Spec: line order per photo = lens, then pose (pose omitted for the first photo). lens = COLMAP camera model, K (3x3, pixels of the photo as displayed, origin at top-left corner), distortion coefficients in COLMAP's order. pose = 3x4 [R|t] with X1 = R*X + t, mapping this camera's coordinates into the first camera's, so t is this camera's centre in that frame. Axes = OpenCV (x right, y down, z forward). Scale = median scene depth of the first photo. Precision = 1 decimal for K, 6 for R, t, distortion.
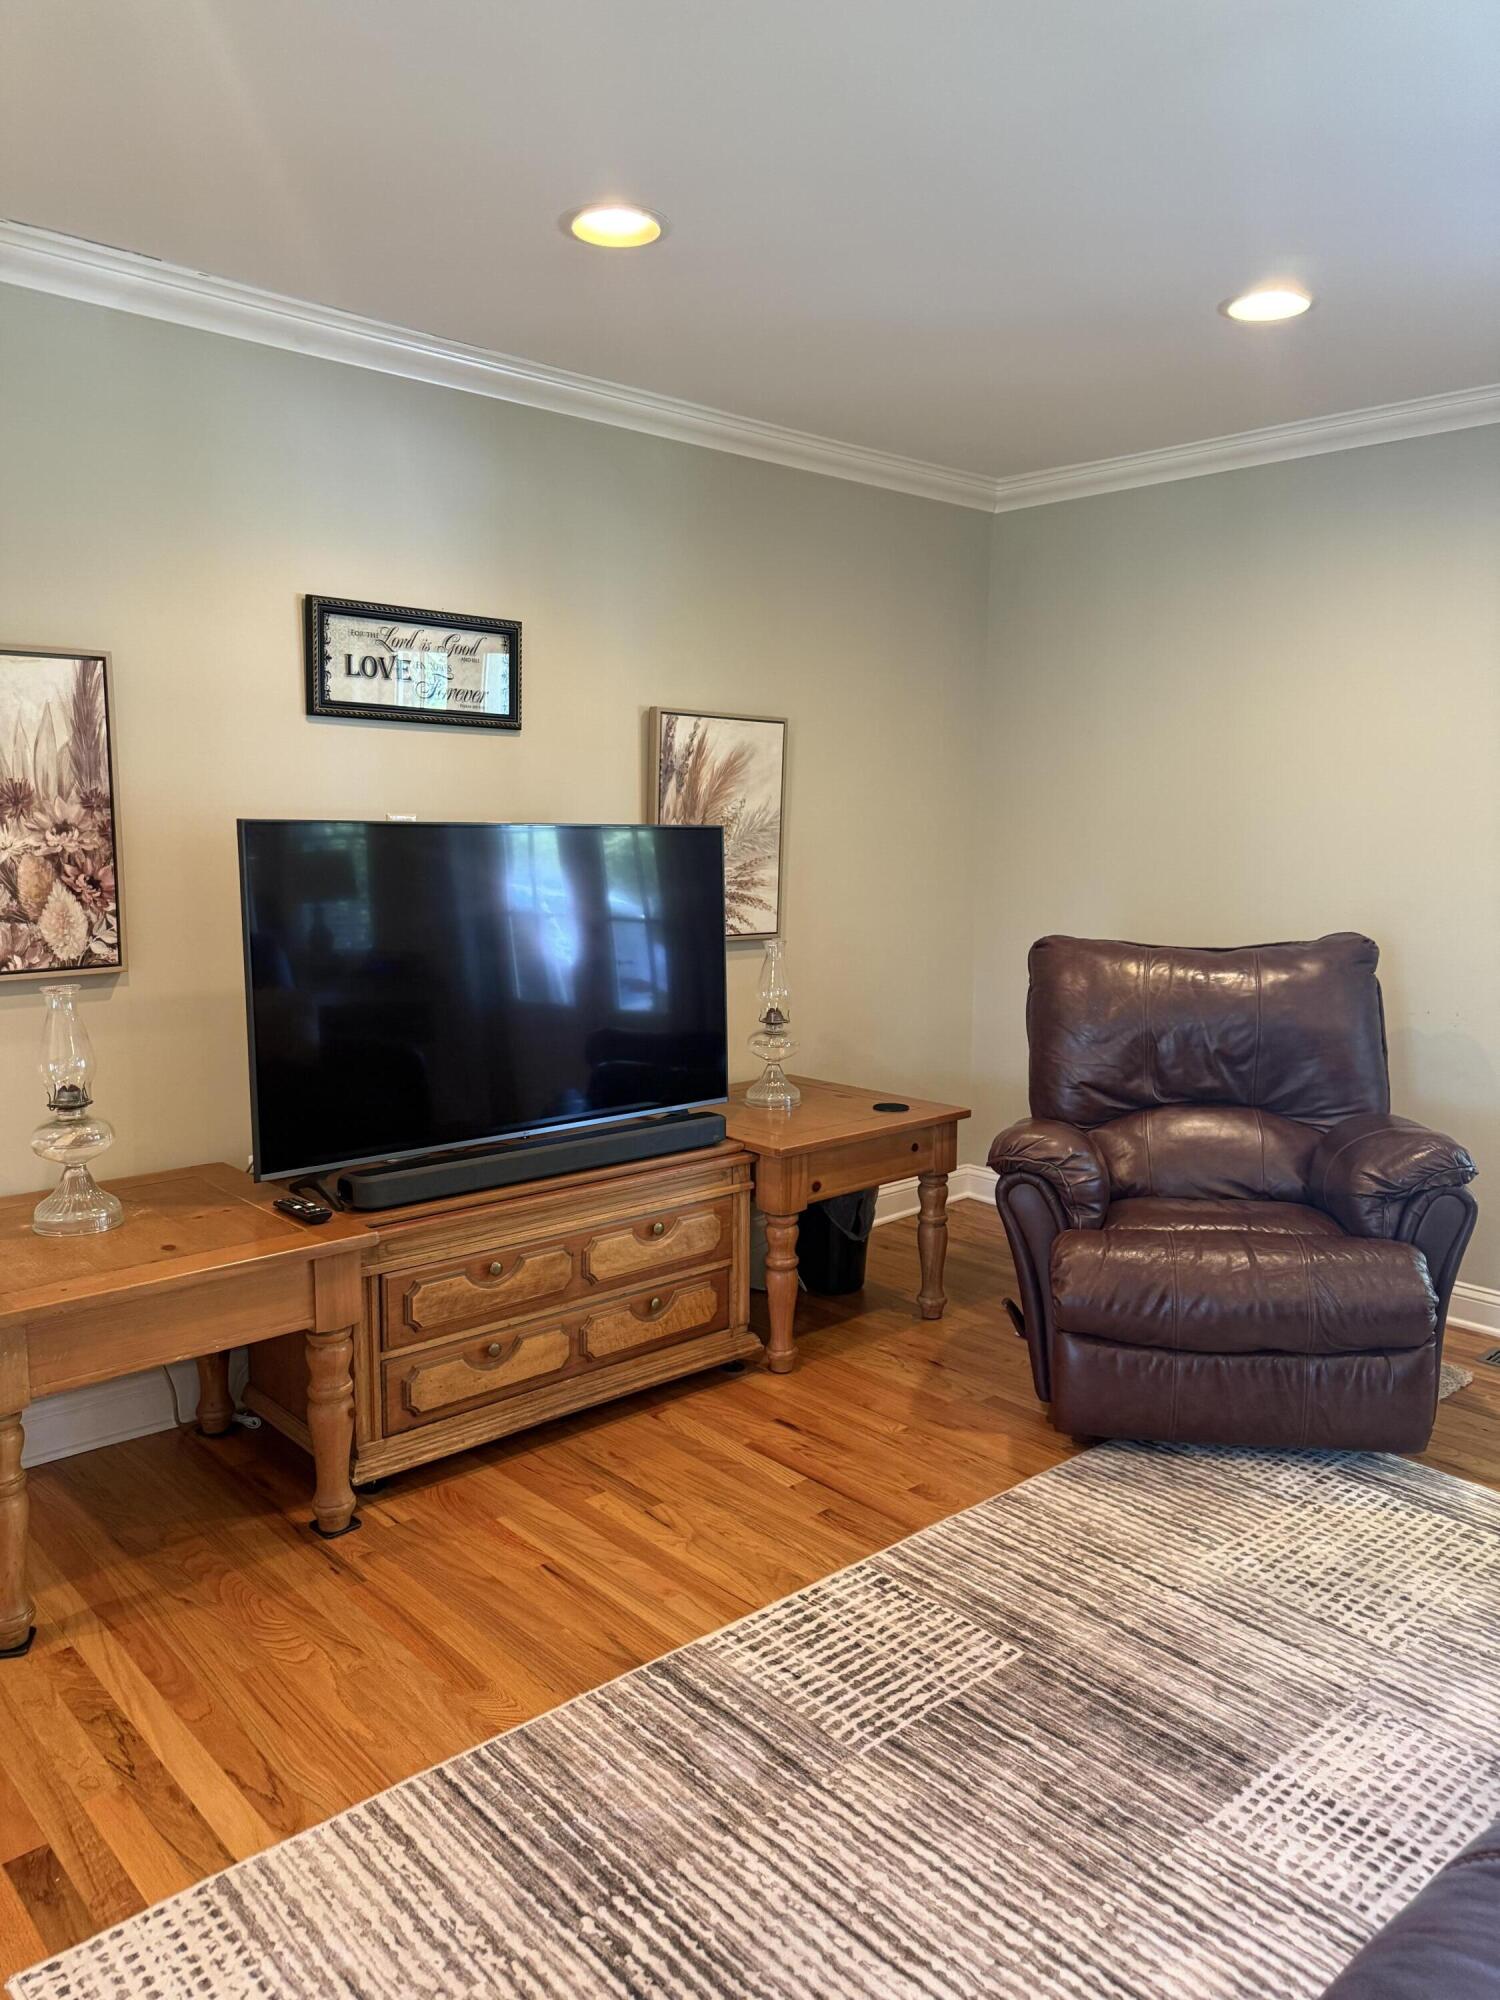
lens RADIAL K [[1403.8, 0, 757.6], [0, 1403.8, 1022.0], [0, 0, 1]] dist [0.048113, -0.064592]
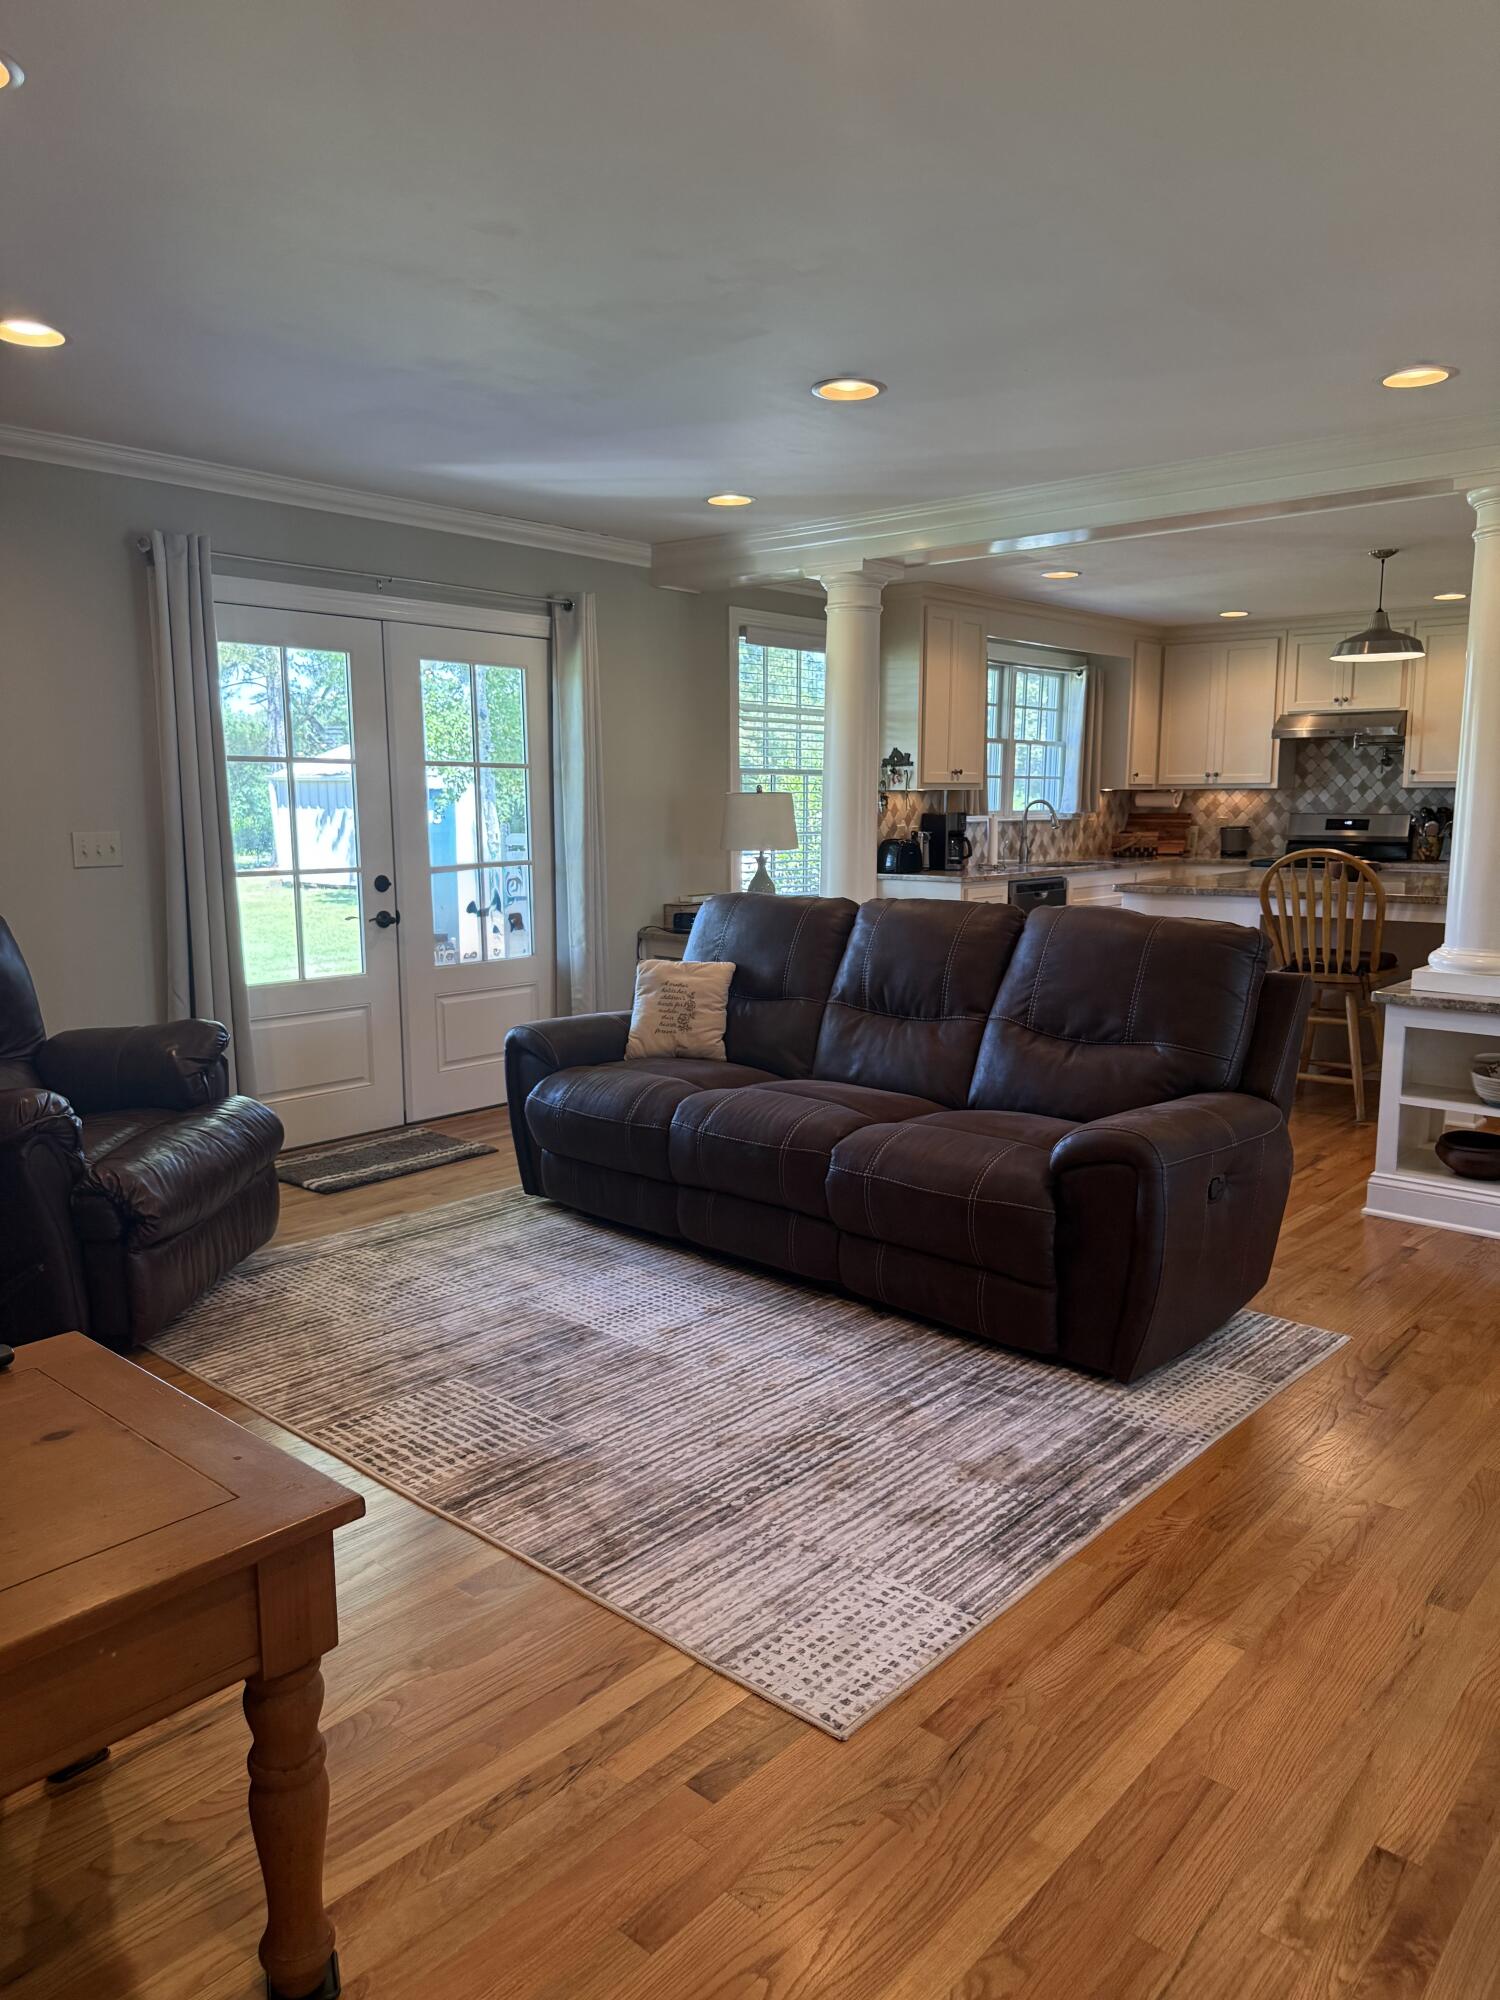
lens RADIAL K [[1403.8, 0, 710.7], [0, 1403.8, 1036.0], [0, 0, 1]] dist [0.048113, -0.064592]
pose [[-0.070406, -0.179683, 0.981202, -1.046415], [0.157688, 0.969270, 0.188813, -0.097222], [-0.984976, 0.168017, -0.039909, 0.692769]]
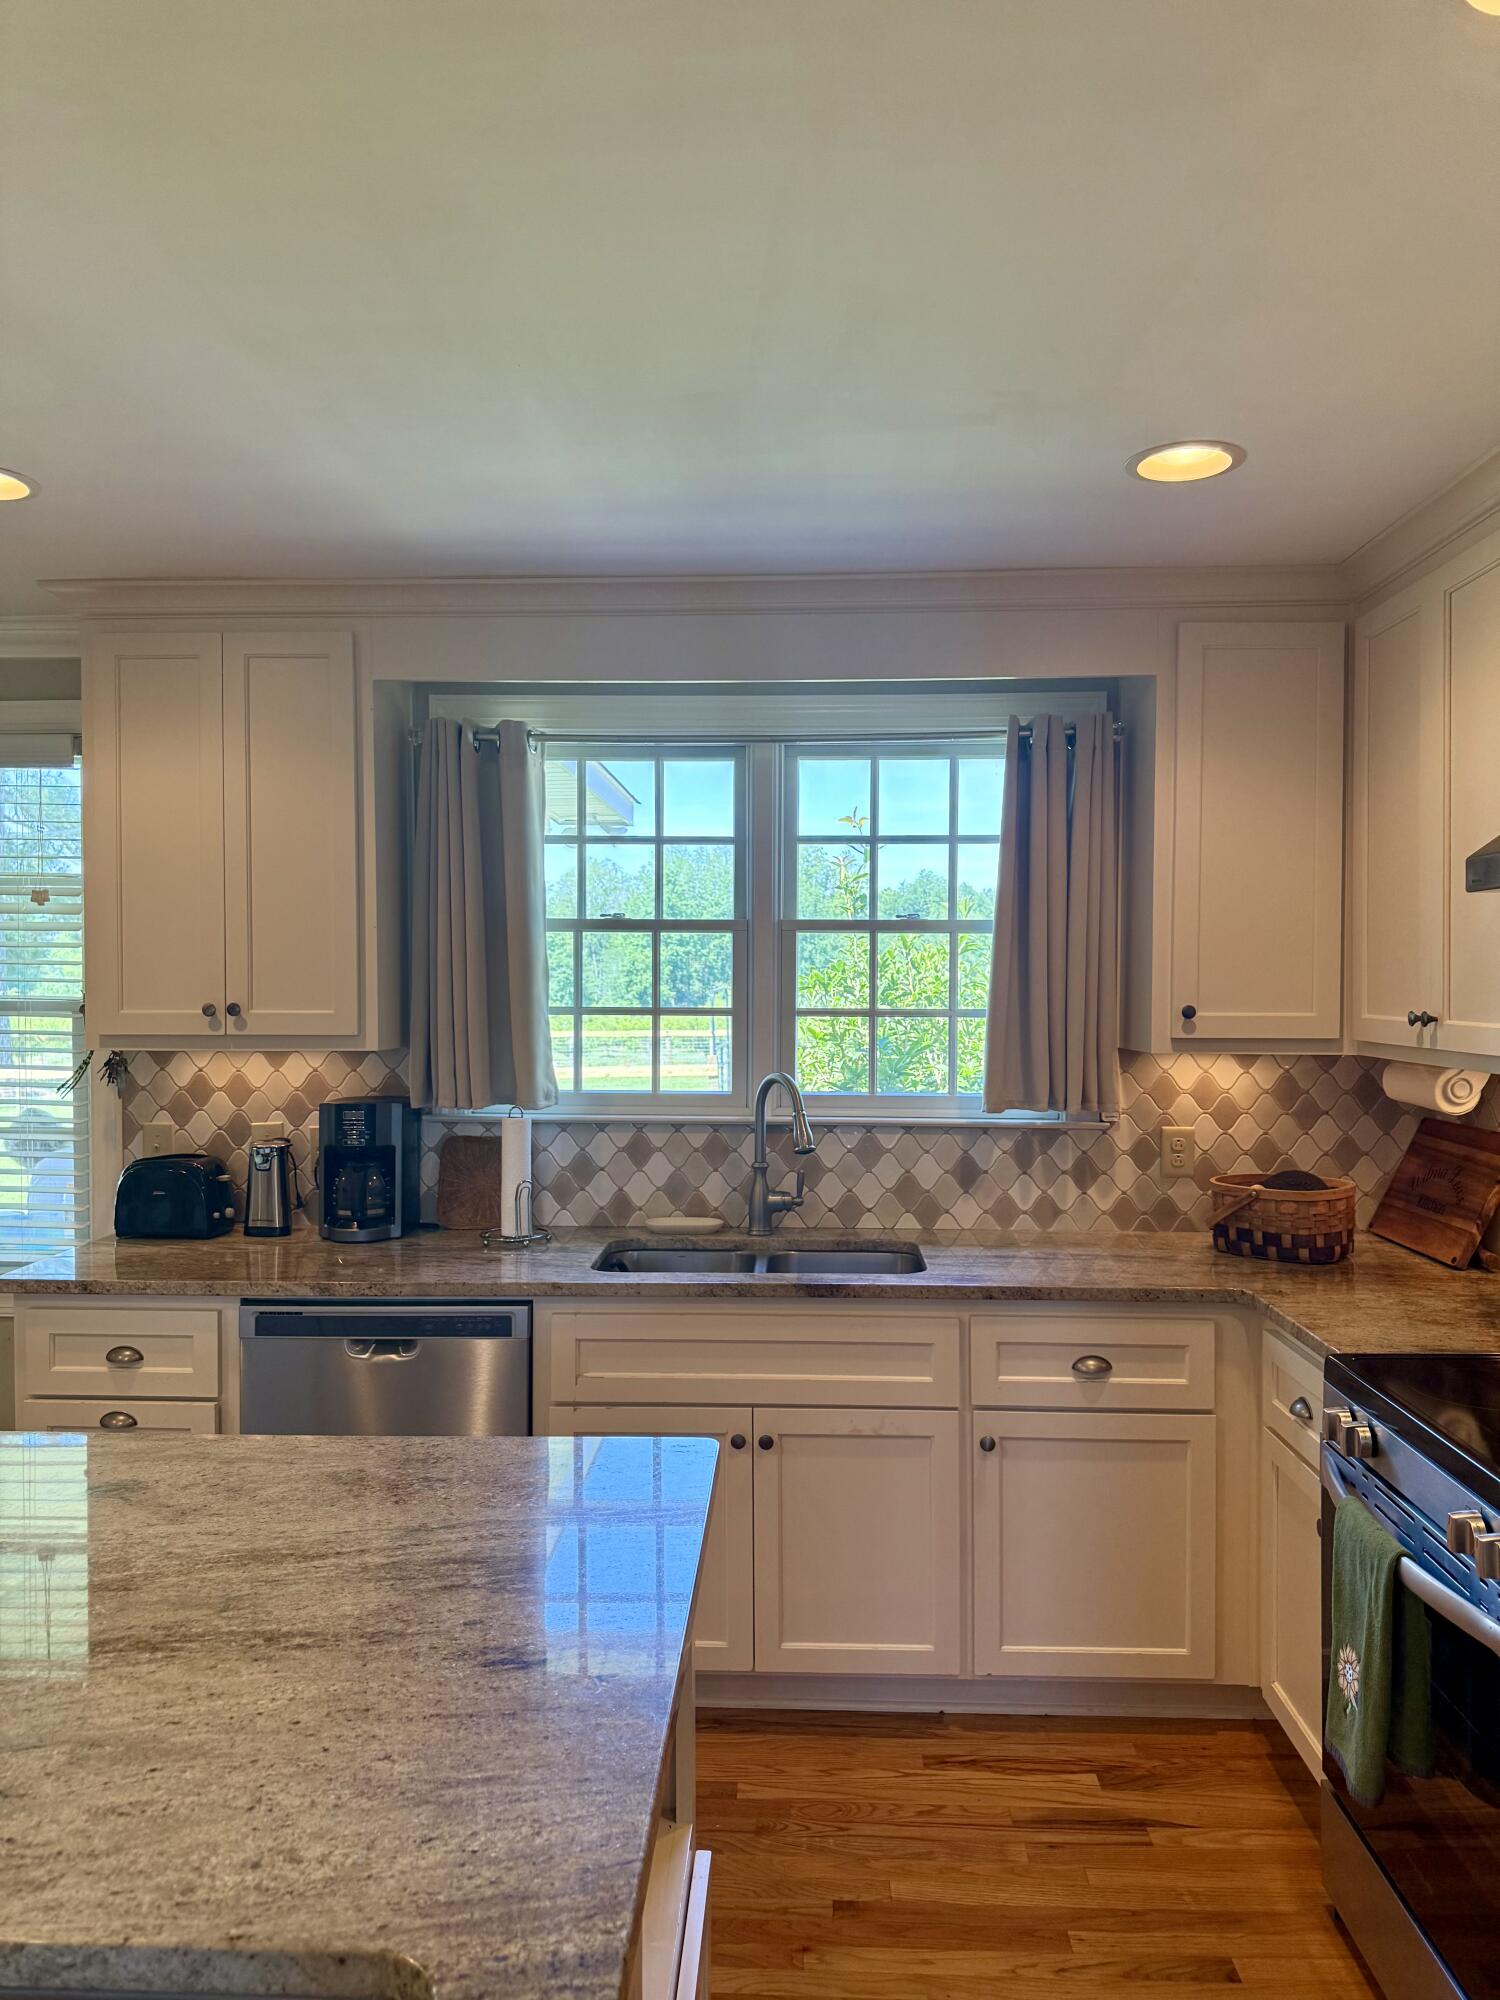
lens RADIAL K [[1403.8, 0, 737.5], [0, 1403.8, 1004.4], [0, 0, 1]] dist [0.048113, -0.064592]
pose [[0.723767, -0.021902, 0.689696, 1.143768], [0.116662, 0.988992, -0.091018, 0.138131], [-0.680111, 0.146337, 0.718355, -1.029662]]
